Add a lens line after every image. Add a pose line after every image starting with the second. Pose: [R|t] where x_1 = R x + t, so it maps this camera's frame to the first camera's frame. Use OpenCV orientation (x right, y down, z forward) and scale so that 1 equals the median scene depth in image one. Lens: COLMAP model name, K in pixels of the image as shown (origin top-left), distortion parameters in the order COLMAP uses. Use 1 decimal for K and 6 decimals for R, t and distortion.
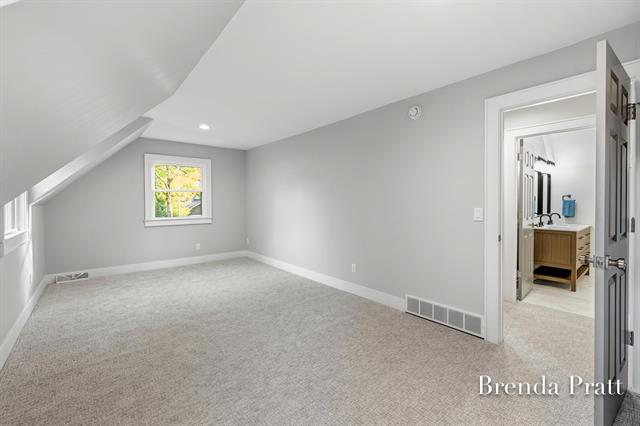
lens RADIAL K [[273.9, 0, 320.3], [0, 273.9, 203.7], [0, 0, 1]] dist [-0.000109, -0.000002]
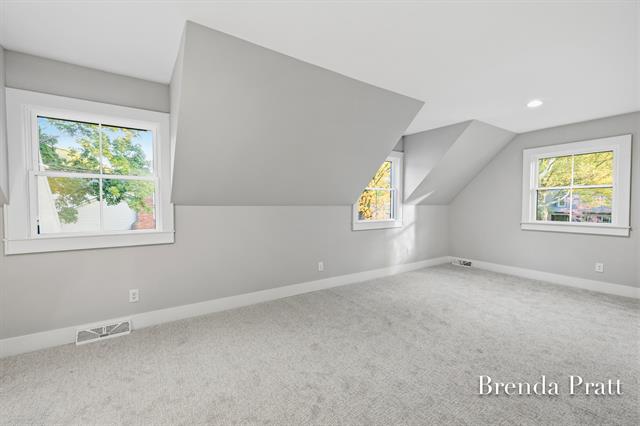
lens RADIAL K [[268.8, 0, 320.0], [0, 268.8, 213.0], [0, 0, 1]] dist [-0.000456, -0.000085]
pose [[-0.107565, 0.035419, -0.993567, 0.389652], [-0.006356, 0.999320, 0.036312, -0.000085], [0.994178, 0.010221, -0.107267, 0.491730]]
